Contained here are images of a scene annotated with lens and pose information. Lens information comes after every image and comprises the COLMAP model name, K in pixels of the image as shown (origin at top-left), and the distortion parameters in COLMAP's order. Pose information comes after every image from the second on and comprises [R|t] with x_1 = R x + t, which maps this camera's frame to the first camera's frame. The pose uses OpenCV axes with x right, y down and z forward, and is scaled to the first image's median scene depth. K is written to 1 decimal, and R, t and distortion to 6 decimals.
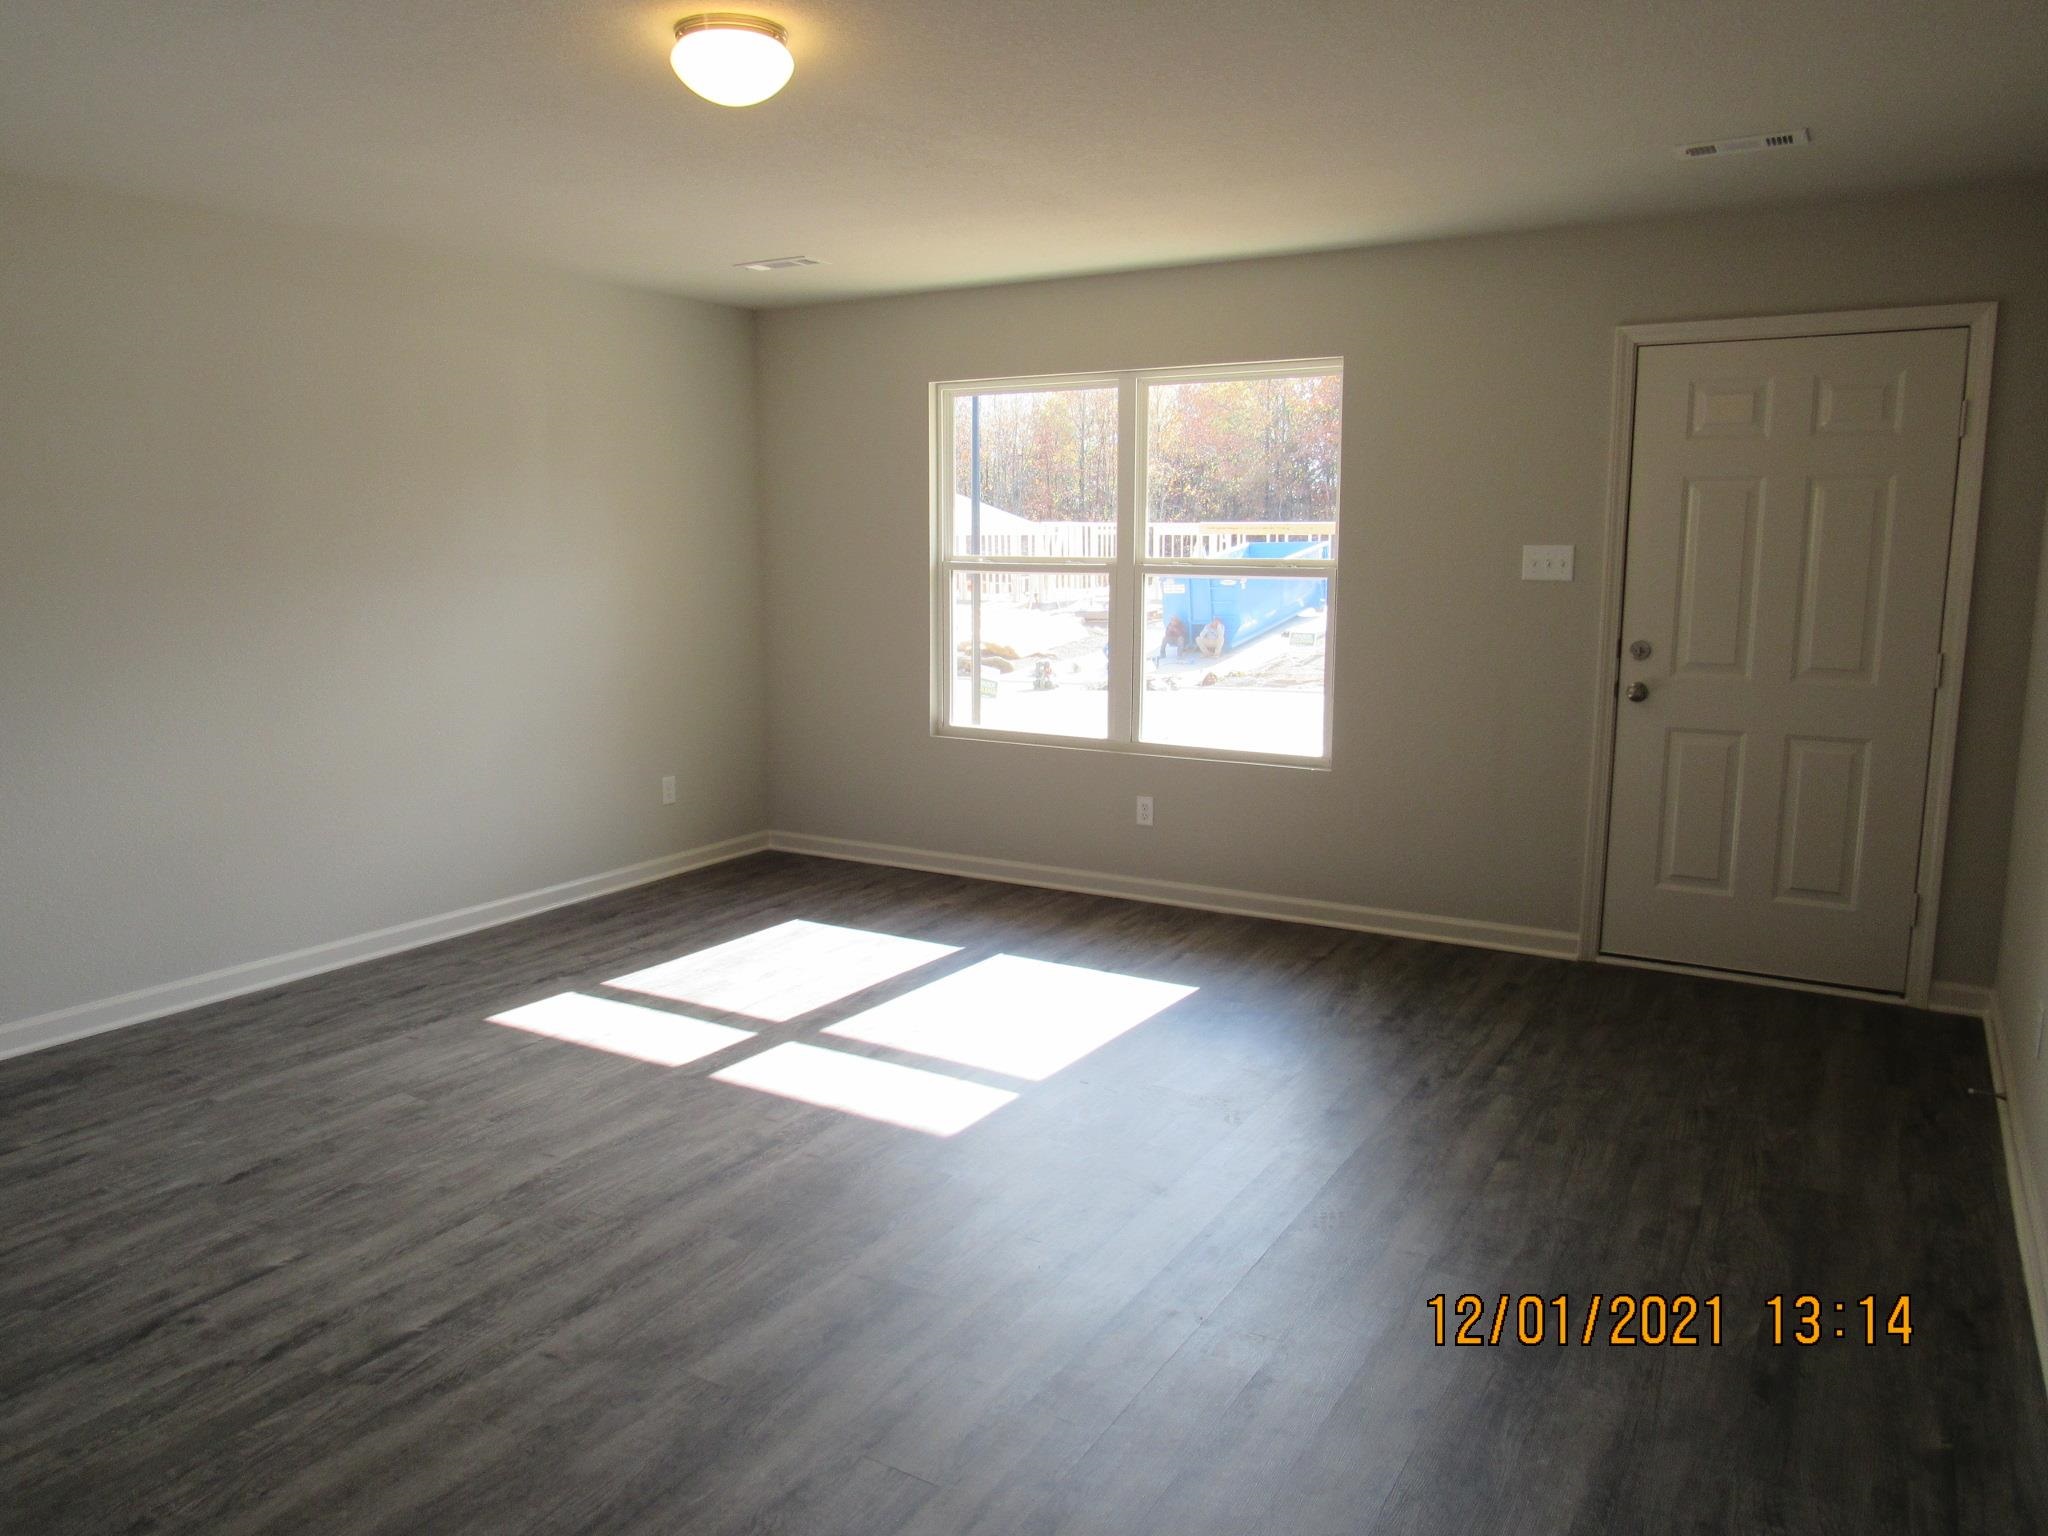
lens RADIAL K [[1489.2, 0, 1028.4], [0, 1489.2, 772.3], [0, 0, 1]] dist [0.013953, 0.005916]
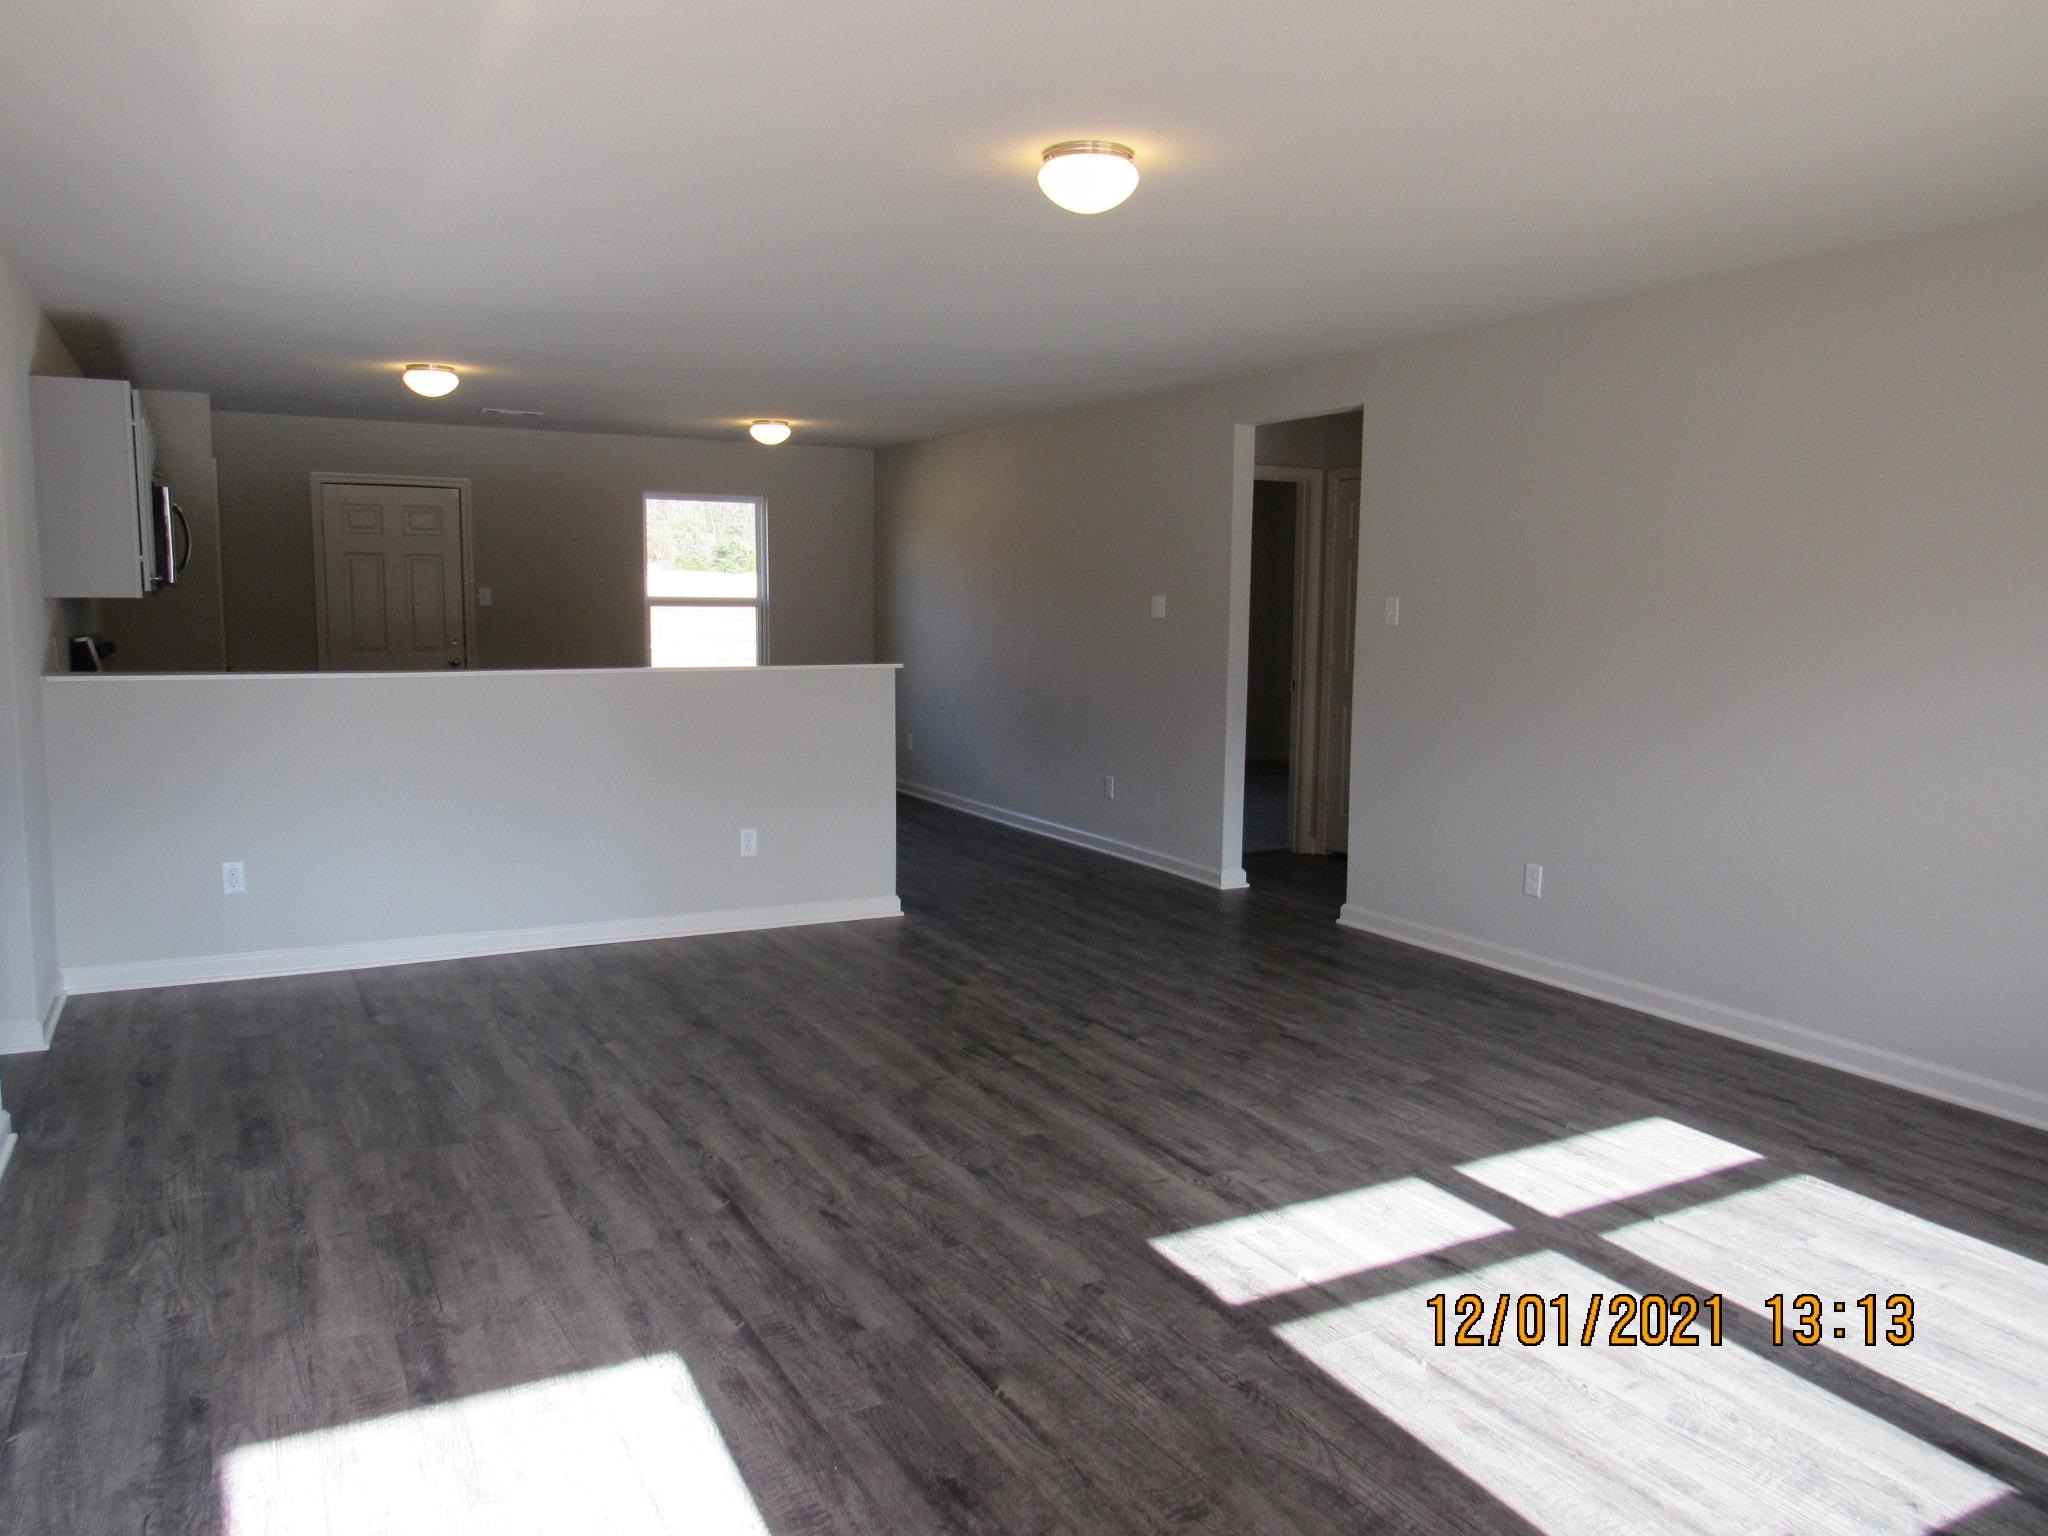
lens RADIAL K [[1489.2, 0, 1029.2], [0, 1489.2, 761.8], [0, 0, 1]] dist [0.013953, 0.005916]
pose [[-0.510841, 0.086630, -0.855299, 0.678213], [-0.143605, 0.972331, 0.184254, -0.181221], [0.847596, 0.216950, -0.484266, 1.207470]]
